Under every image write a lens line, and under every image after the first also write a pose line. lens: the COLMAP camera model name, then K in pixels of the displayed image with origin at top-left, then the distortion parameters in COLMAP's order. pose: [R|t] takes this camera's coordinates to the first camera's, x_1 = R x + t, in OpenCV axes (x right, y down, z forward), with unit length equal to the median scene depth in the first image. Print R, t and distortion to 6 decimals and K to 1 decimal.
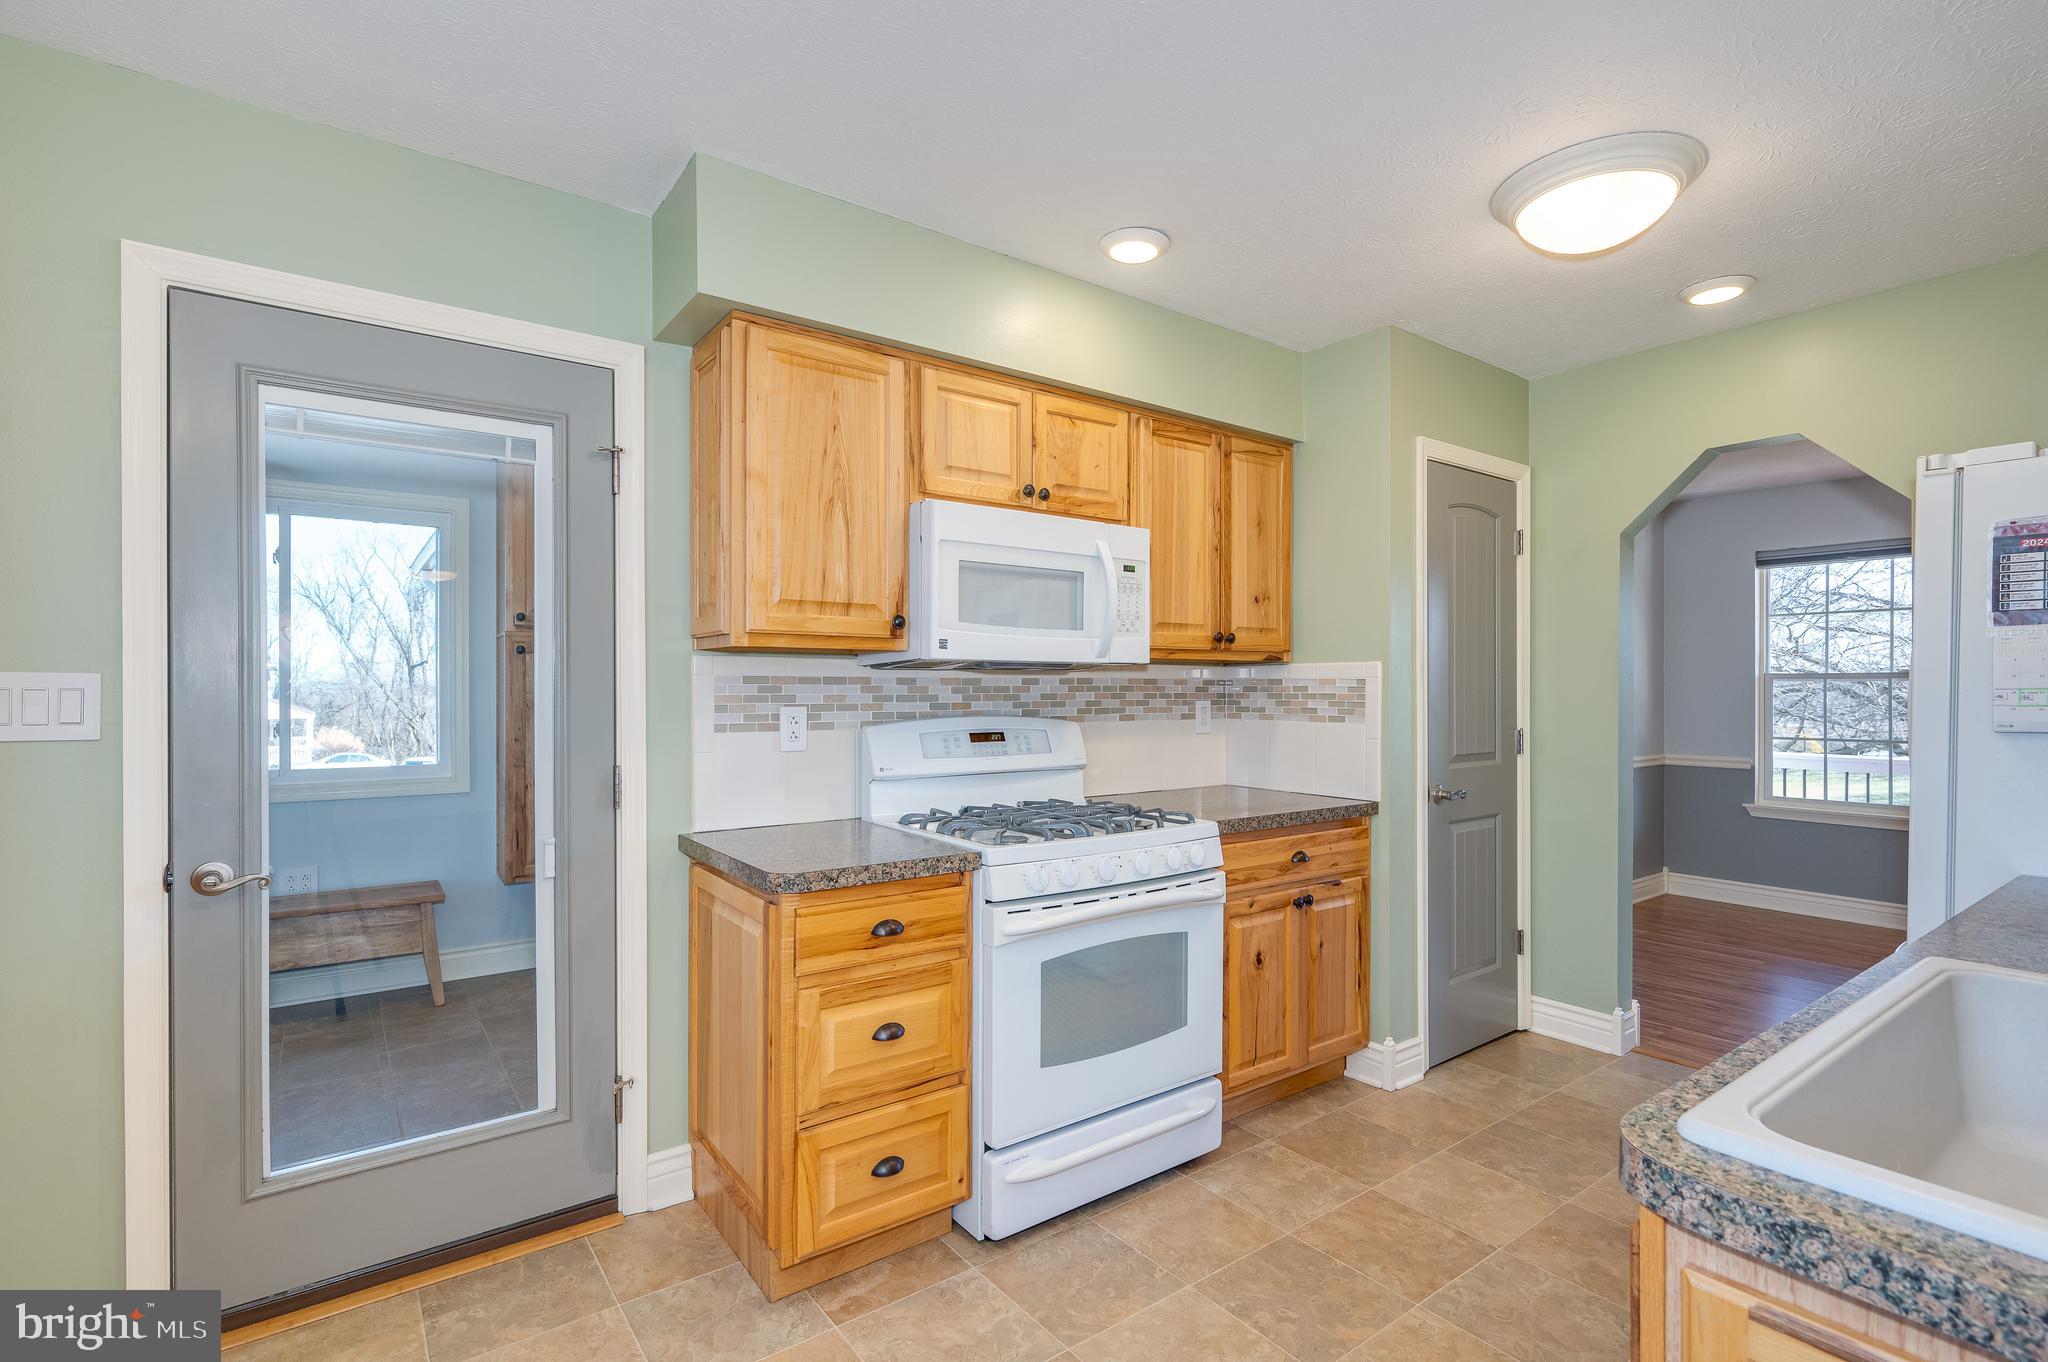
lens RADIAL K [[955.3, 0, 1023.8], [0, 955.3, 691.3], [0, 0, 1]] dist [-0.001255, -0.000423]
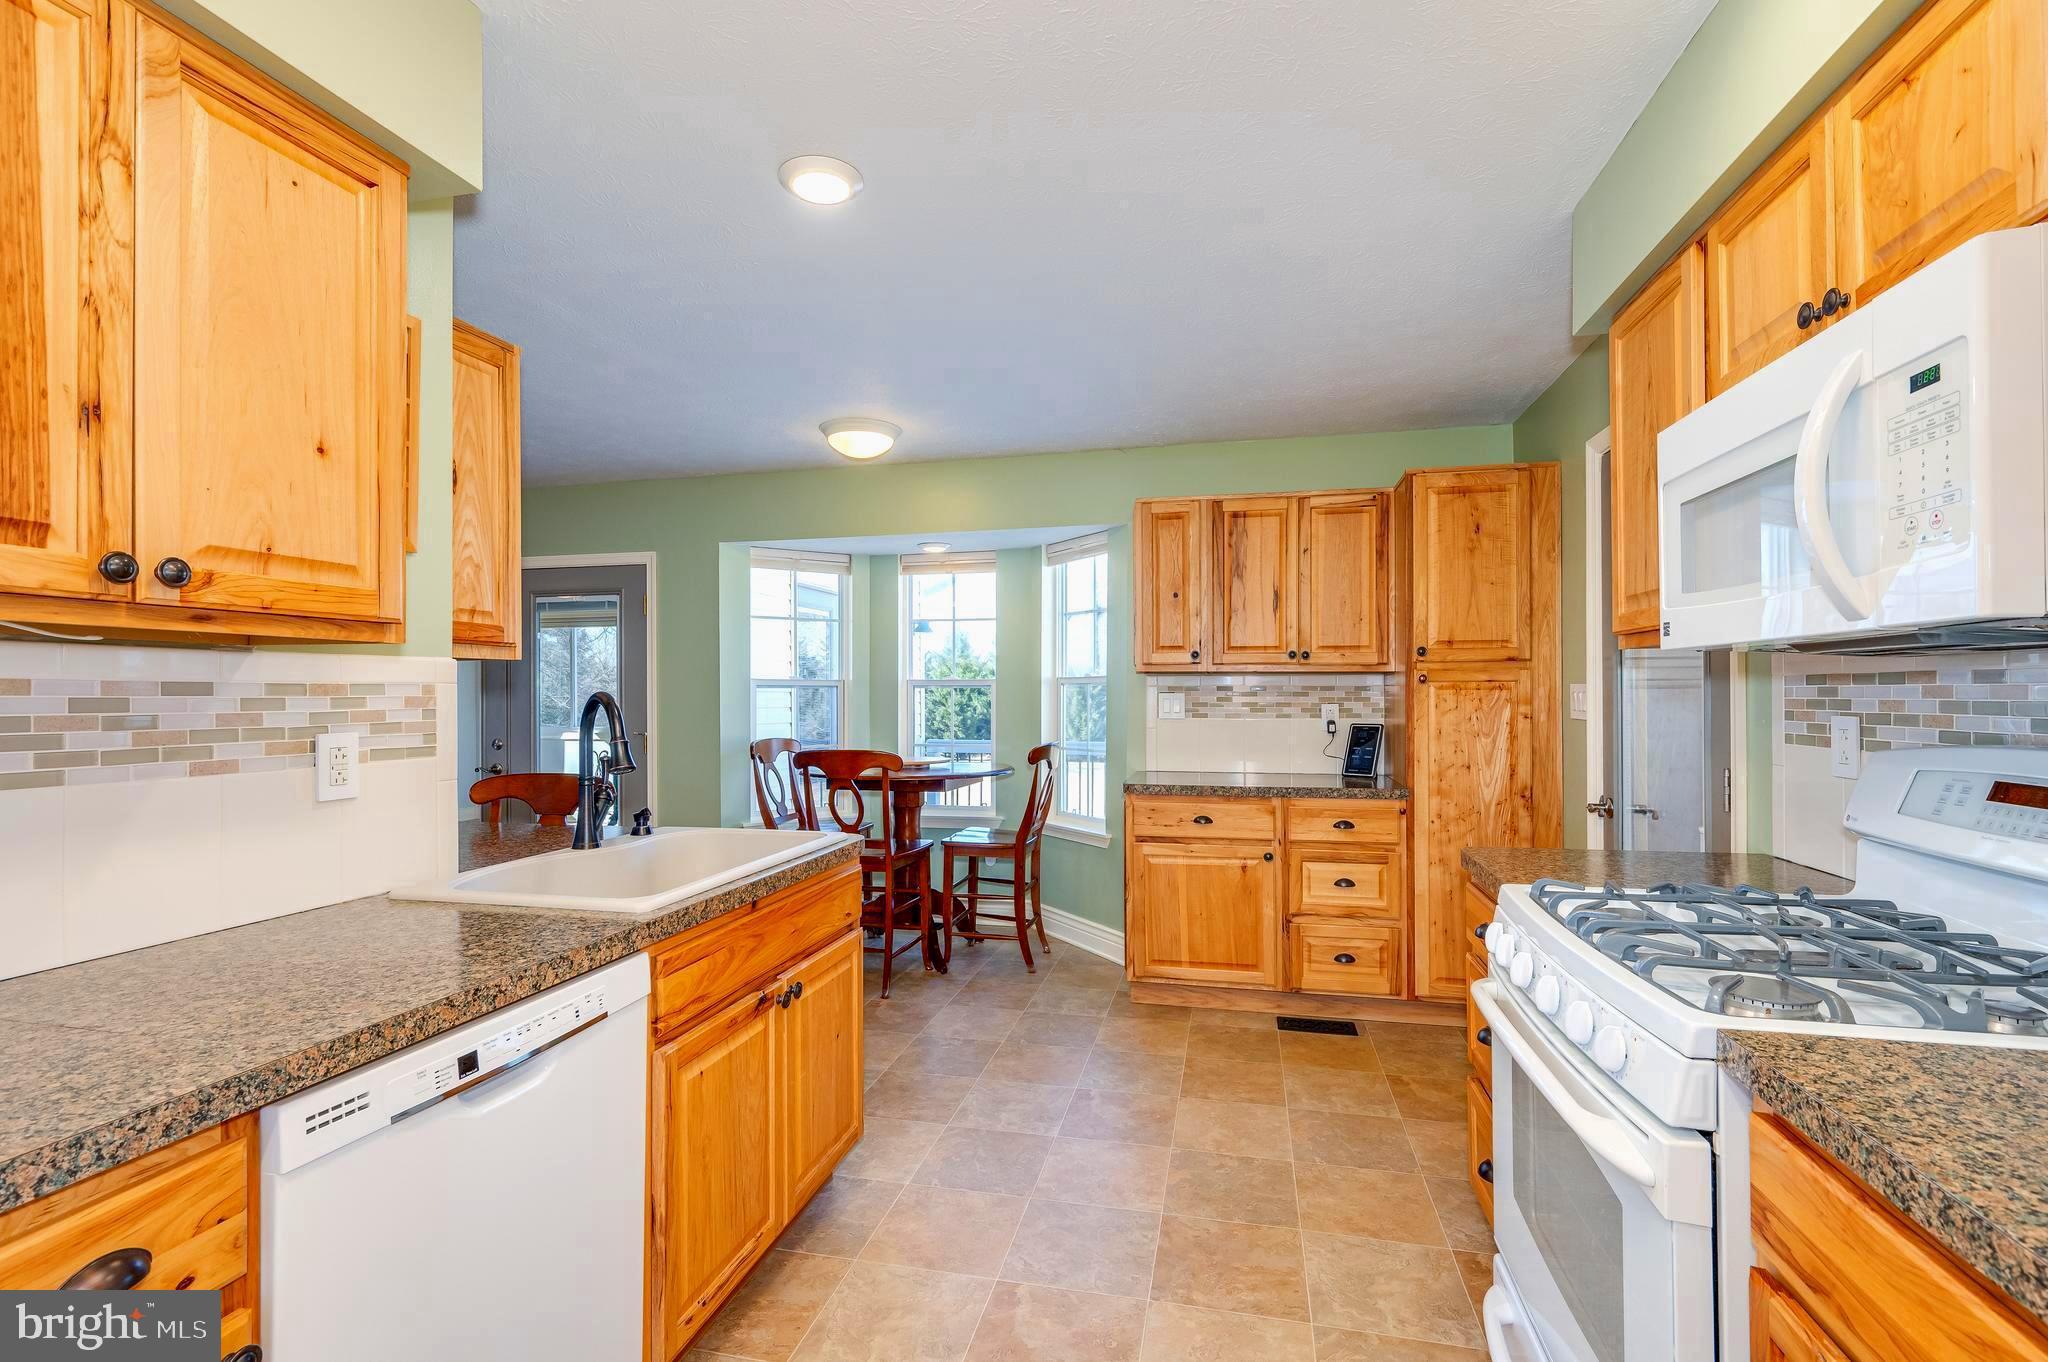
lens RADIAL K [[921.6, 0, 1024.0], [0, 921.6, 681.0], [0, 0, 1]] dist [0.002708, 0.000513]
pose [[-0.765745, -0.005949, -0.643116, 0.701502], [0.003151, 0.999911, -0.013001, -0.003181], [0.643136, -0.011982, -0.765658, 1.176312]]
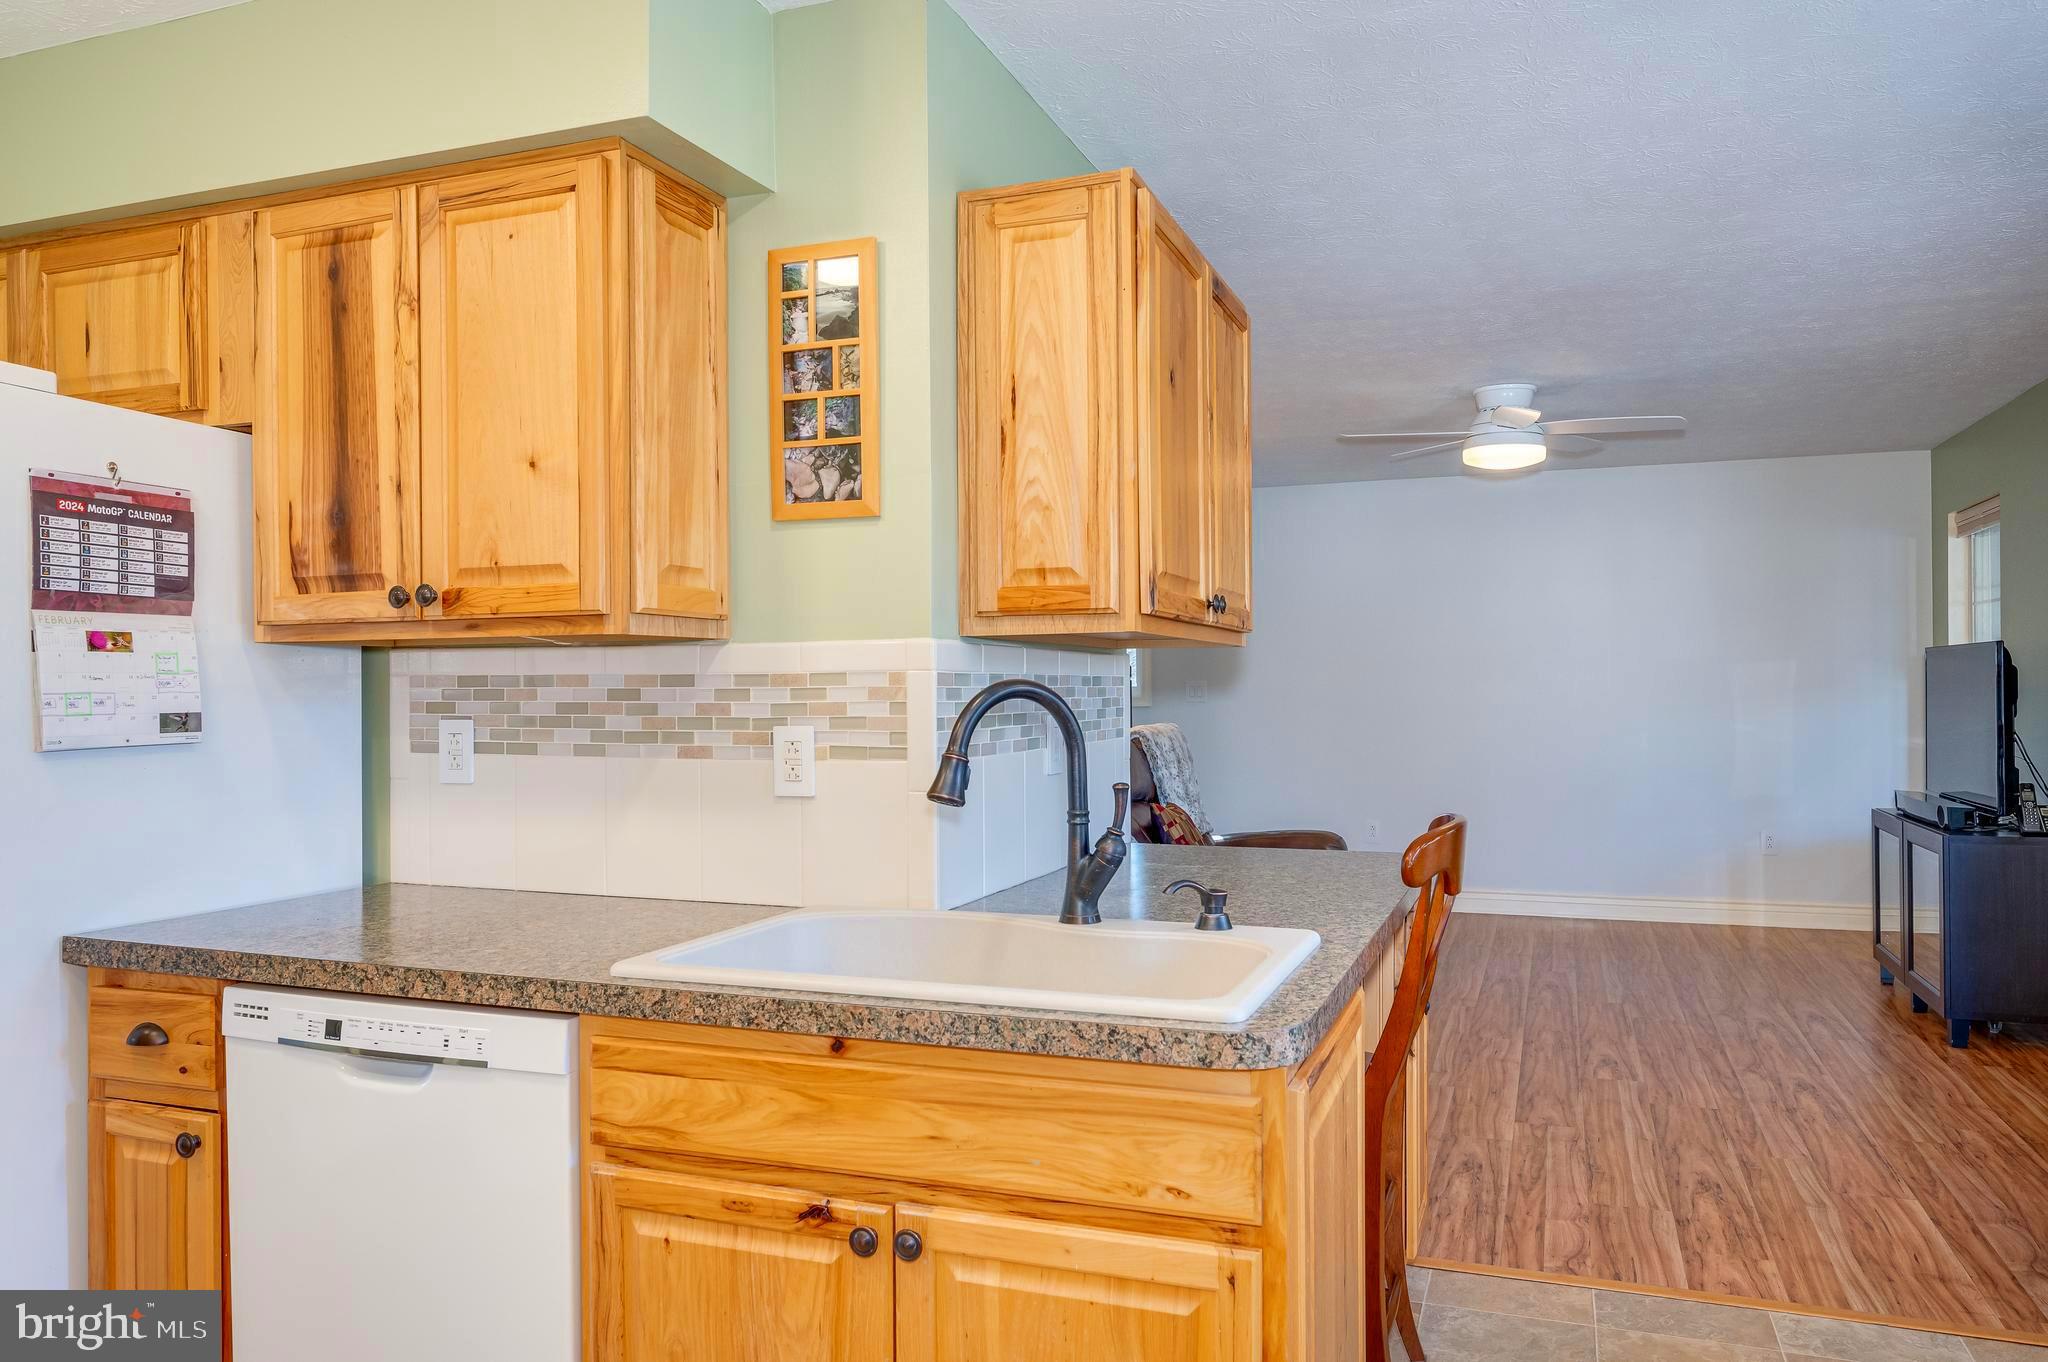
lens RADIAL K [[1418.1, 0, 1026.8], [0, 1418.1, 684.0], [0, 0, 1]] dist [-0.003992, 0.000782]
pose [[-0.543891, 0.006076, 0.839134, -0.254261], [0.007986, 0.999966, -0.002064, -0.001171], [-0.839118, 0.005579, -0.543921, 0.733790]]
